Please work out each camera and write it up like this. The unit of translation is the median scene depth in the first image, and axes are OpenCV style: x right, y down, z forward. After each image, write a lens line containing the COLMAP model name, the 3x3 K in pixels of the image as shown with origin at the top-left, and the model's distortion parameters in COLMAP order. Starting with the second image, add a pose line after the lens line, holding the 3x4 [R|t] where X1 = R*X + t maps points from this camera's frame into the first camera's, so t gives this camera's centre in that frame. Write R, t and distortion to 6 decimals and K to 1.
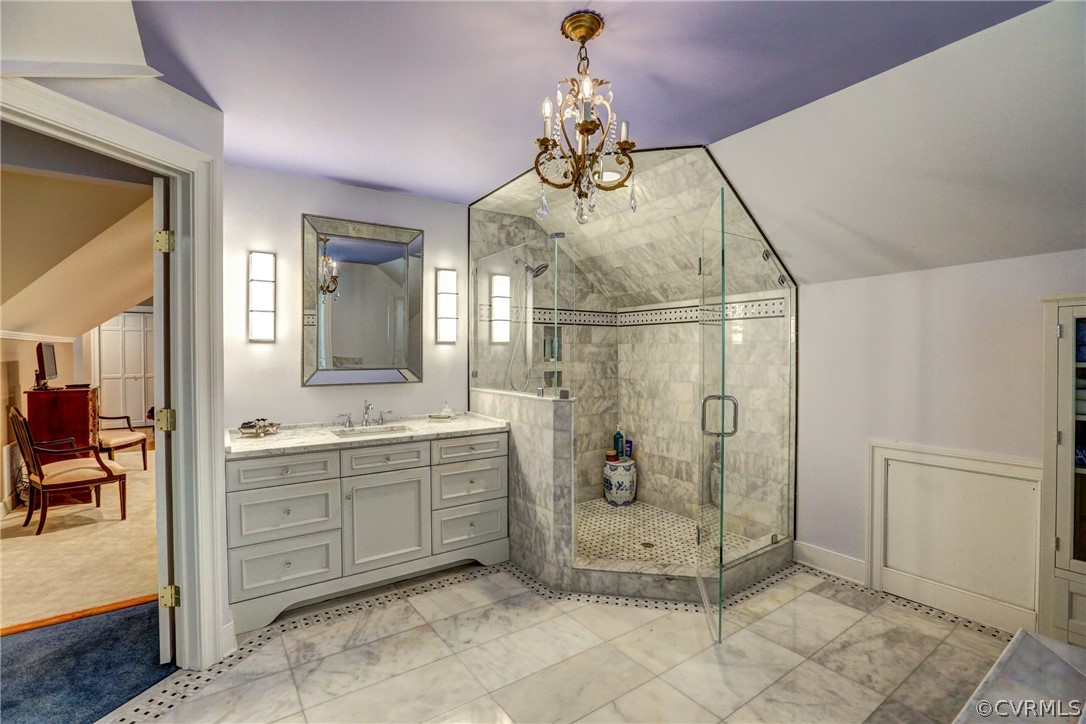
lens RADIAL K [[498.9, 0, 542.5], [0, 498.9, 360.9], [0, 0, 1]] dist [-0.000174, 0.000039]
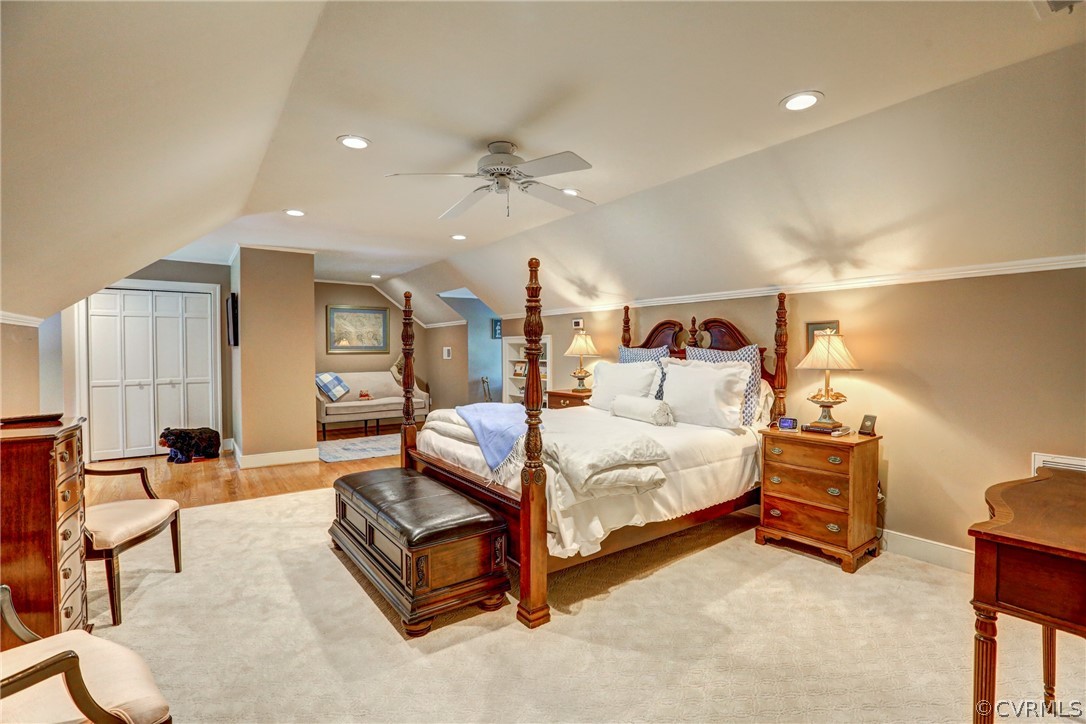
lens RADIAL K [[498.9, 0, 543.2], [0, 498.9, 363.1], [0, 0, 1]] dist [-0.000174, 0.000039]
pose [[0.999929, -0.001695, 0.011778, -0.432274], [0.001615, 0.999976, 0.006779, 0.000228], [-0.011790, -0.006759, 0.999908, 0.490948]]
